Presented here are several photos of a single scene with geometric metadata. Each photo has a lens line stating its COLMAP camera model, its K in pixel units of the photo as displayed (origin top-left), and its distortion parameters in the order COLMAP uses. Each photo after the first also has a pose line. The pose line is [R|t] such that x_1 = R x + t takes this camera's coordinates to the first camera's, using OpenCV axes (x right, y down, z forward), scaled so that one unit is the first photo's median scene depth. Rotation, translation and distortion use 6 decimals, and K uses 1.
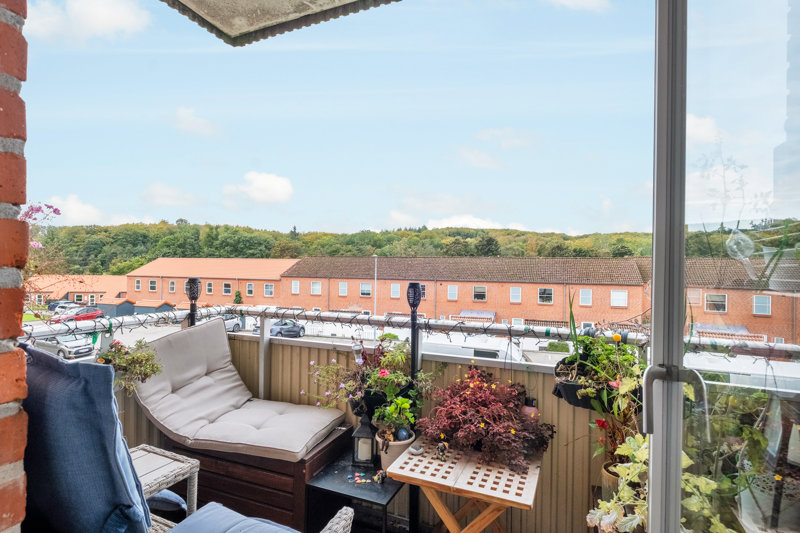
lens RADIAL K [[410.7, 0, 401.8], [0, 410.7, 262.8], [0, 0, 1]] dist [-0.000790, -0.000290]
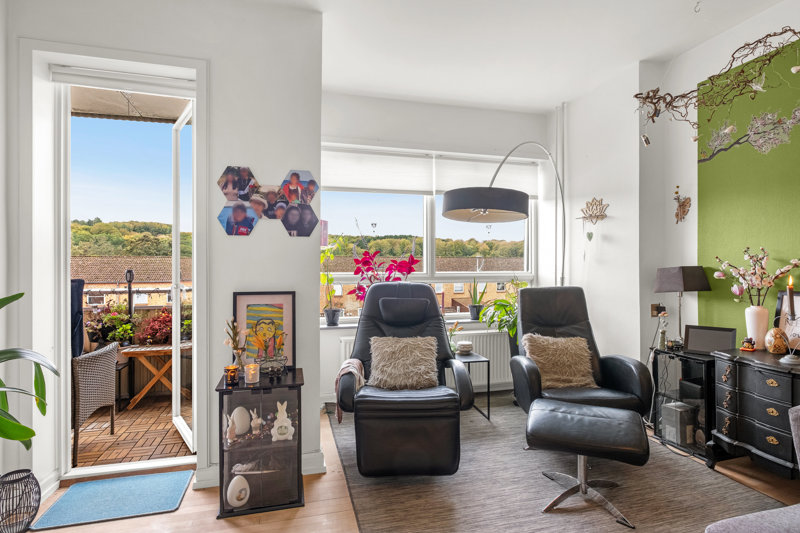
lens RADIAL K [[417.4, 0, 400.0], [0, 417.4, 266.5], [0, 0, 1]] dist [0.000850, 0.000239]
pose [[0.776718, -0.015499, 0.629658, -0.222639], [0.008862, 0.999867, 0.013680, 0.015843], [-0.629787, -0.005046, 0.776752, -1.364866]]
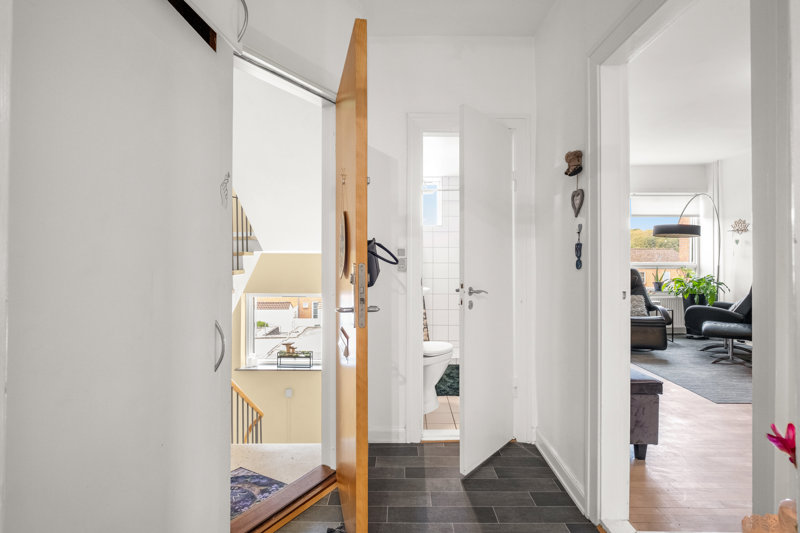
lens RADIAL K [[410.1, 0, 402.2], [0, 410.1, 255.0], [0, 0, 1]] dist [-0.002731, -0.000803]
pose [[0.919891, -0.012537, 0.391974, -1.913549], [0.012349, 0.999919, 0.003001, -0.023496], [-0.391980, 0.002080, 0.919971, -2.292477]]
